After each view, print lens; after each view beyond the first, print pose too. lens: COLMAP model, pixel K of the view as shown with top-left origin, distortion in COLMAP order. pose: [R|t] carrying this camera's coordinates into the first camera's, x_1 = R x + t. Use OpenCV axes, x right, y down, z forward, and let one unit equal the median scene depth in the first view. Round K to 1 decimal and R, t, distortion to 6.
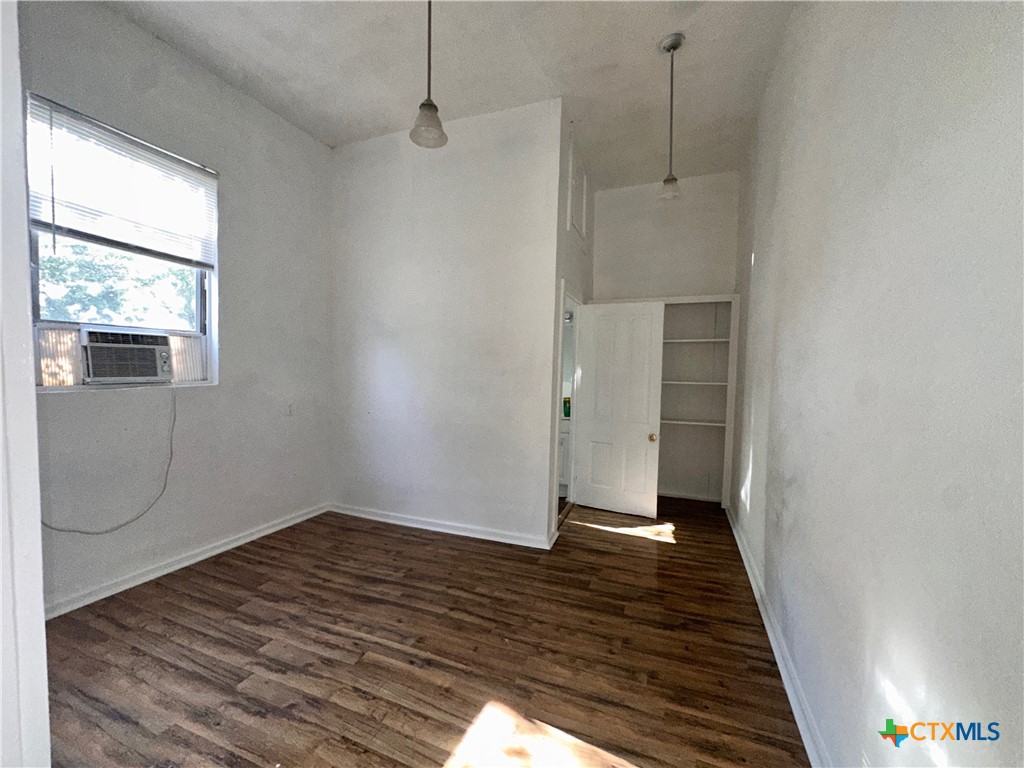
lens RADIAL K [[412.0, 0, 515.2], [0, 412.0, 381.2], [0, 0, 1]] dist [0.001871, 0.000165]
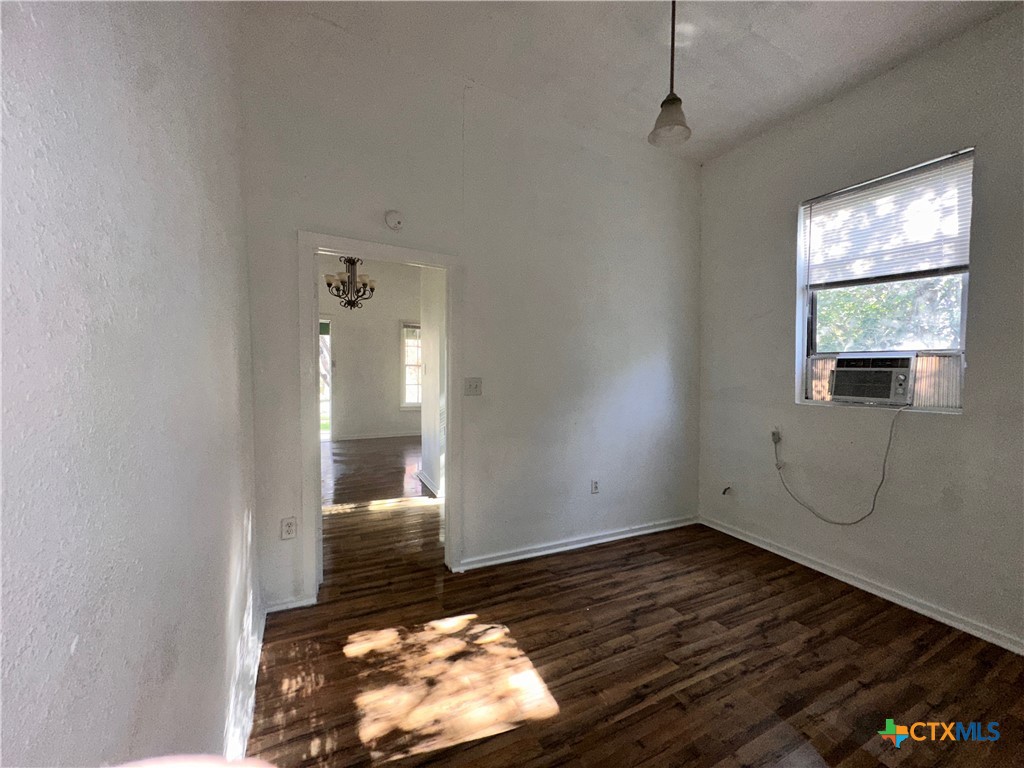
lens RADIAL K [[412.0, 0, 512.5], [0, 412.0, 383.9], [0, 0, 1]] dist [0.001871, 0.000165]
pose [[-0.663981, 0.001006, -0.747749, 0.575779], [-0.056357, 0.997088, 0.051385, -0.054831], [0.745623, 0.076259, -0.661990, 1.130974]]
